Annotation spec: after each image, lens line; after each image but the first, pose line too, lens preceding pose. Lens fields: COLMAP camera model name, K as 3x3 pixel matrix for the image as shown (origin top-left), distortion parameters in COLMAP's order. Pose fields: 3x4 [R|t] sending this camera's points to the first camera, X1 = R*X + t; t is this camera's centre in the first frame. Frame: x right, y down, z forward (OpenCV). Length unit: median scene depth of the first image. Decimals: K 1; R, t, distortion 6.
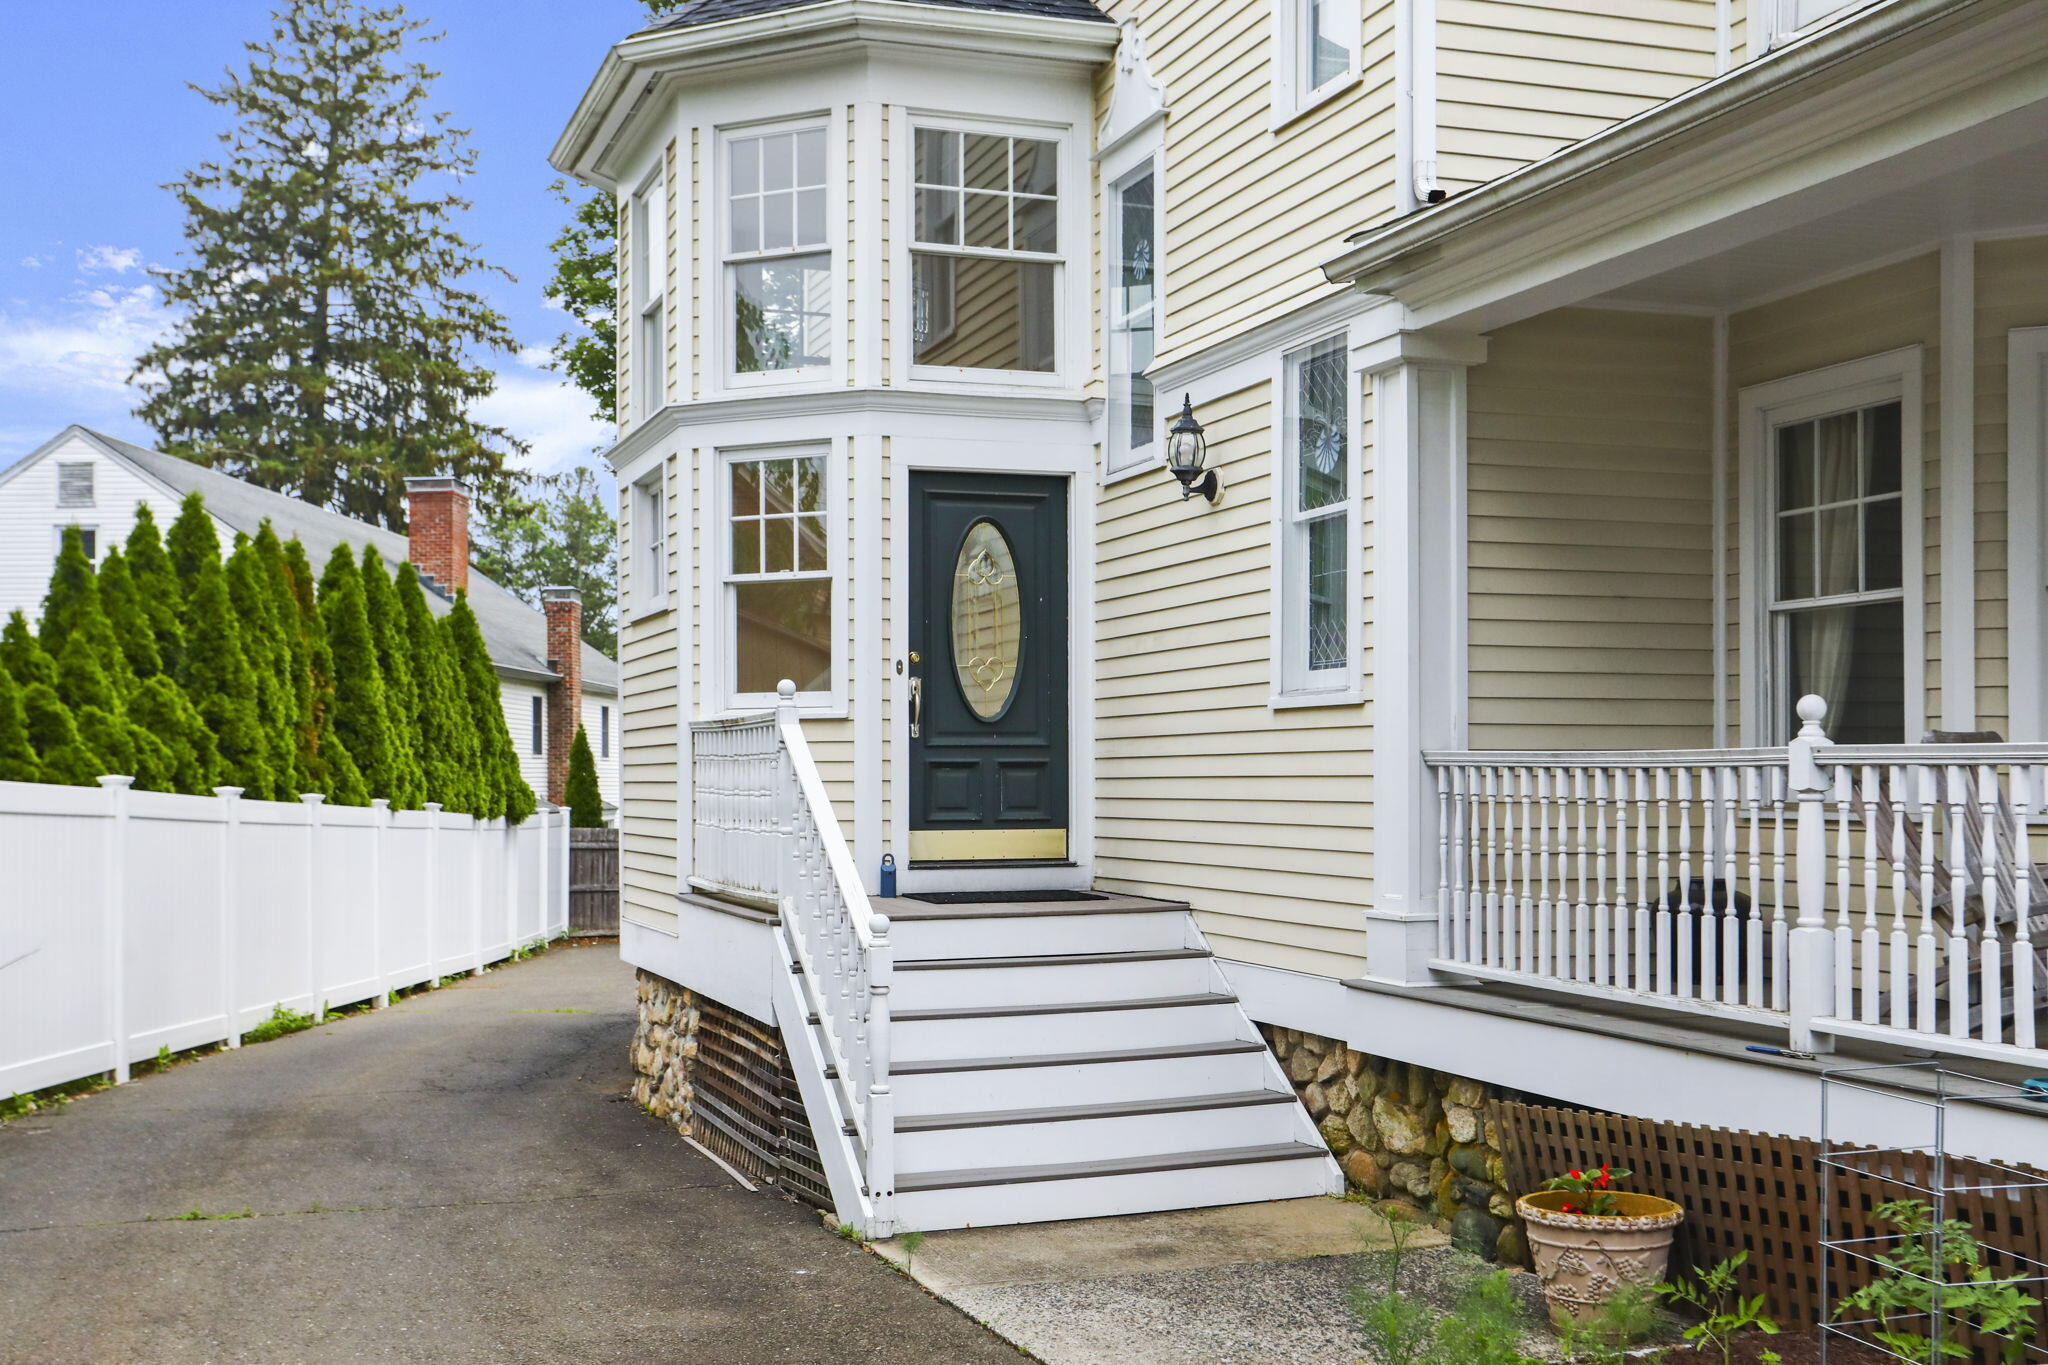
lens RADIAL K [[2220.3, 0, 1019.0], [0, 2220.3, 778.3], [0, 0, 1]] dist [-0.012768, -0.000143]
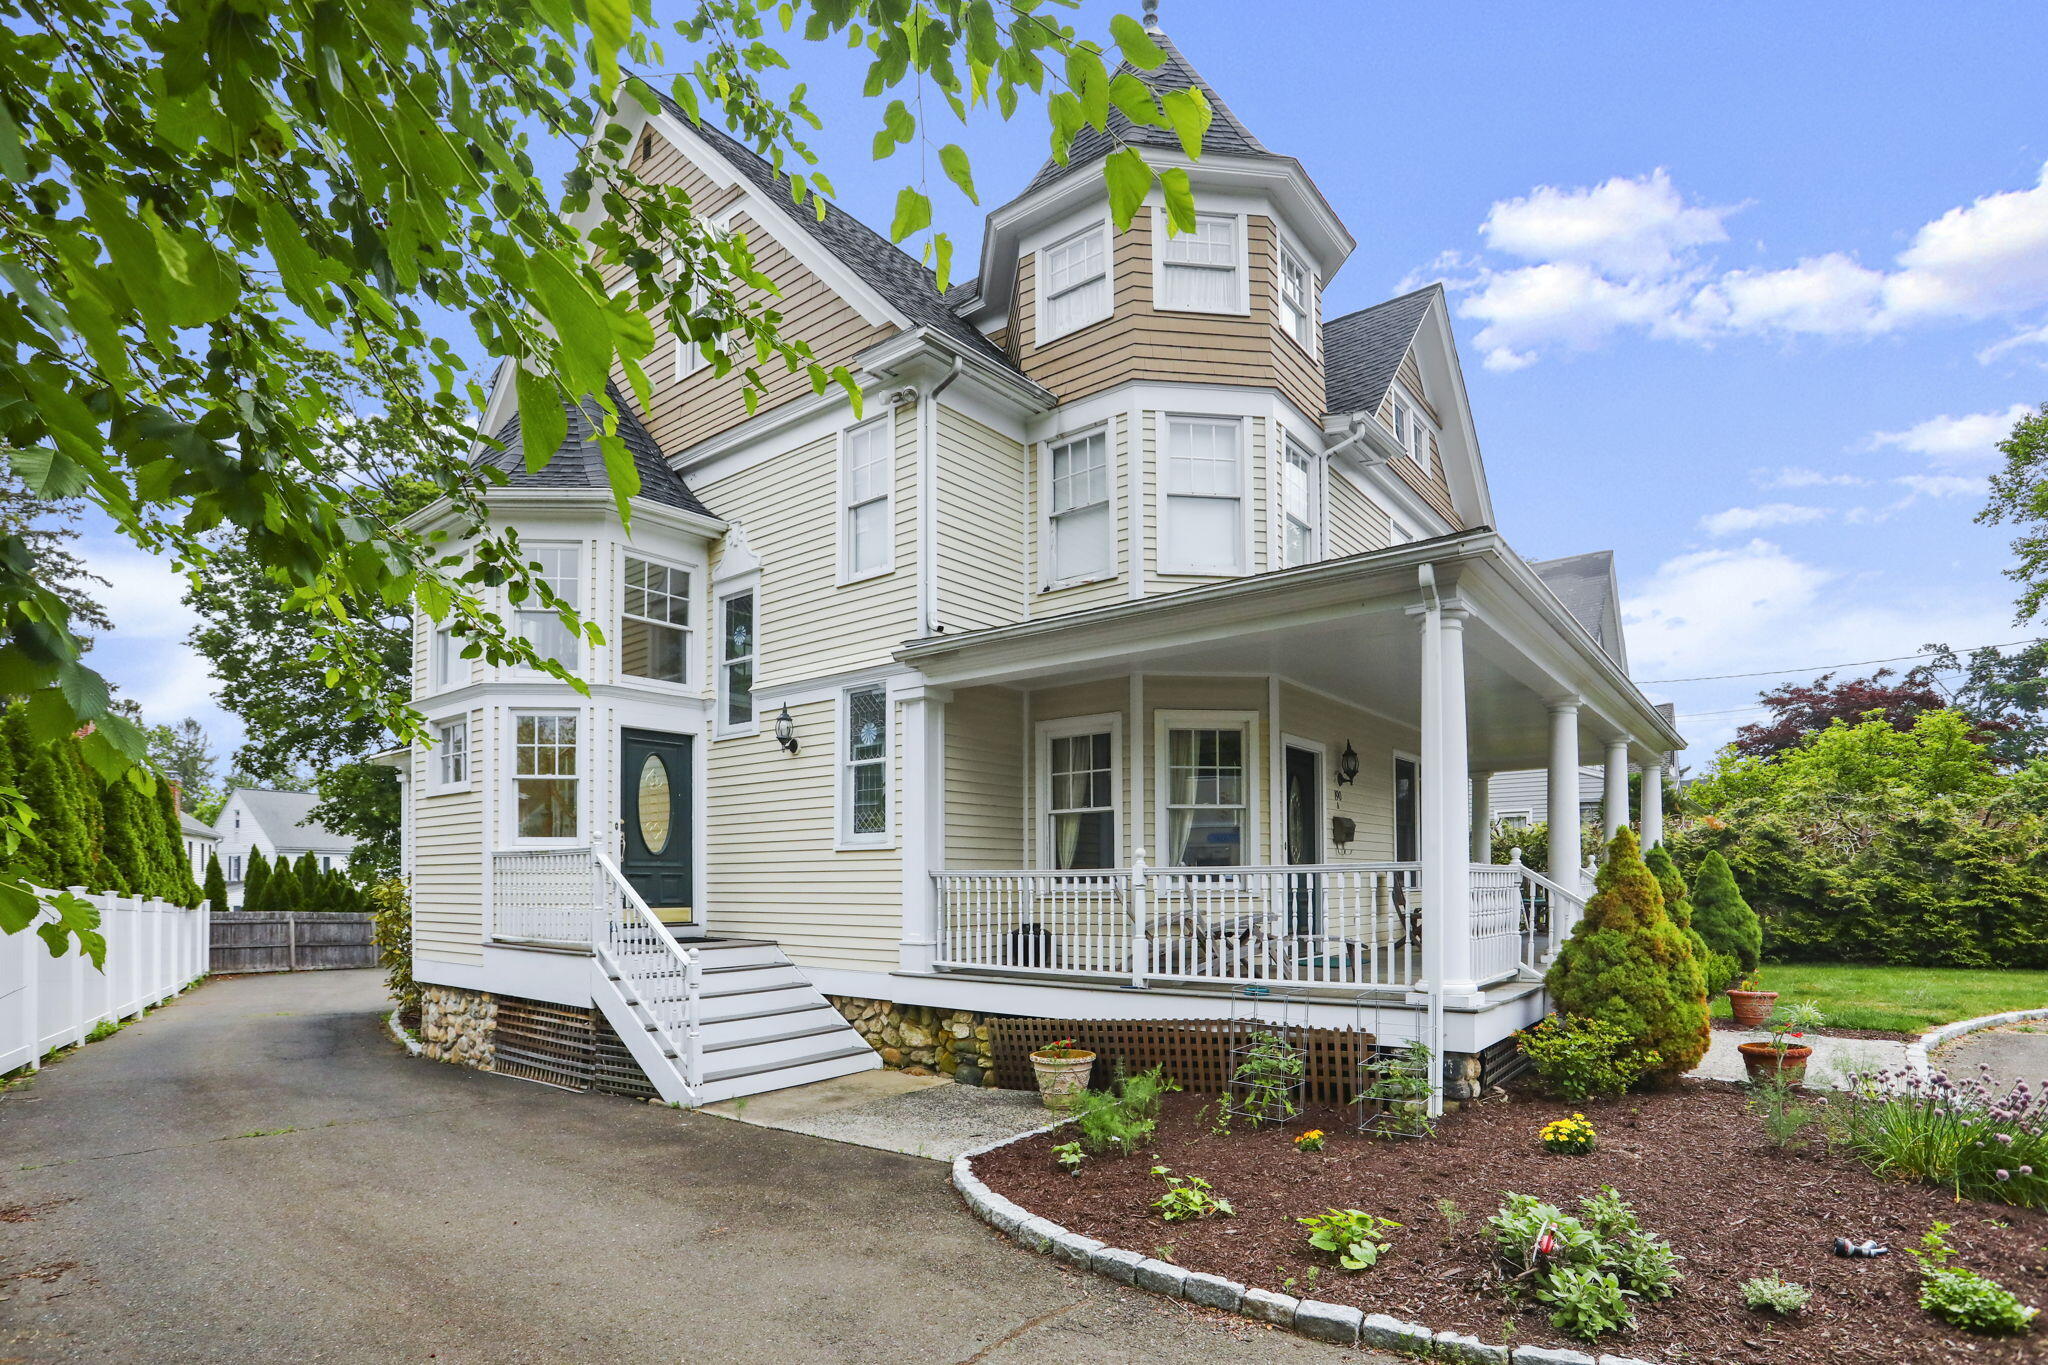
lens RADIAL K [[1036.4, 0, 1014.4], [0, 1036.4, 882.7], [0, 0, 1]] dist [-0.071970, 0.022529]
pose [[0.855007, 0.001013, 0.518616, -0.259399], [-0.000357, 0.999999, -0.001366, 0.002305], [-0.518617, 0.000983, 0.855006, 0.037150]]
